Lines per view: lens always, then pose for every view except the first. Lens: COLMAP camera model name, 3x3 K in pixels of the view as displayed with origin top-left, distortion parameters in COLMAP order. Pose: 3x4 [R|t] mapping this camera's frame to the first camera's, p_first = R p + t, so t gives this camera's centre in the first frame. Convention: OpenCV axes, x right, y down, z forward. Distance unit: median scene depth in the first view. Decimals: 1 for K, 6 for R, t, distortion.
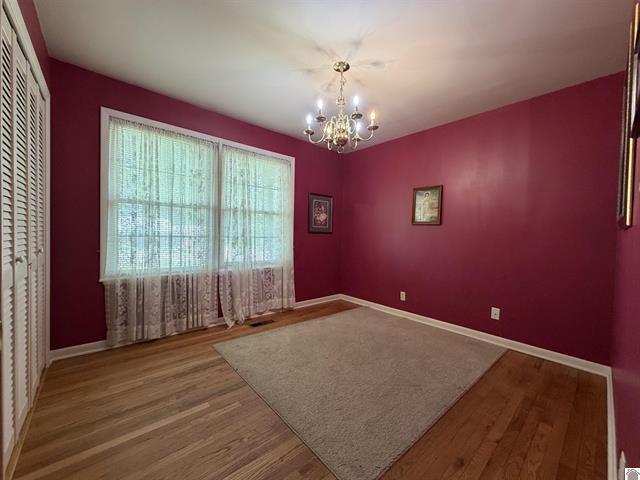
lens RADIAL K [[254.8, 0, 318.6], [0, 254.8, 240.0], [0, 0, 1]] dist [0.000750, 0.000014]
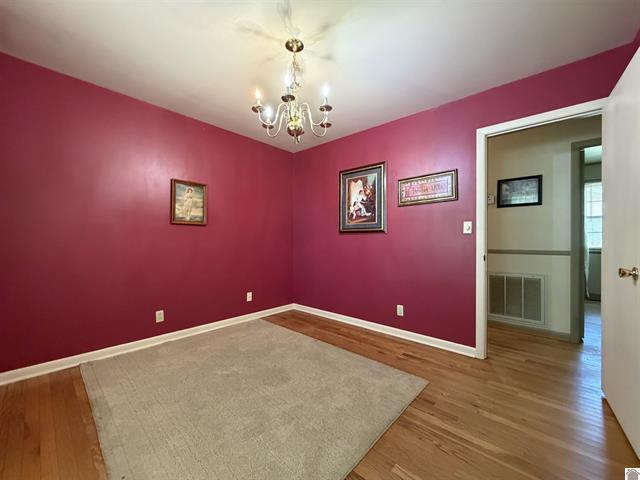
lens RADIAL K [[254.8, 0, 318.8], [0, 254.8, 239.1], [0, 0, 1]] dist [0.000750, 0.000014]
pose [[-0.102006, -0.015996, 0.994655, -0.666073], [0.025671, 0.999495, 0.018706, -0.017855], [-0.994453, 0.027441, -0.101544, 0.840108]]
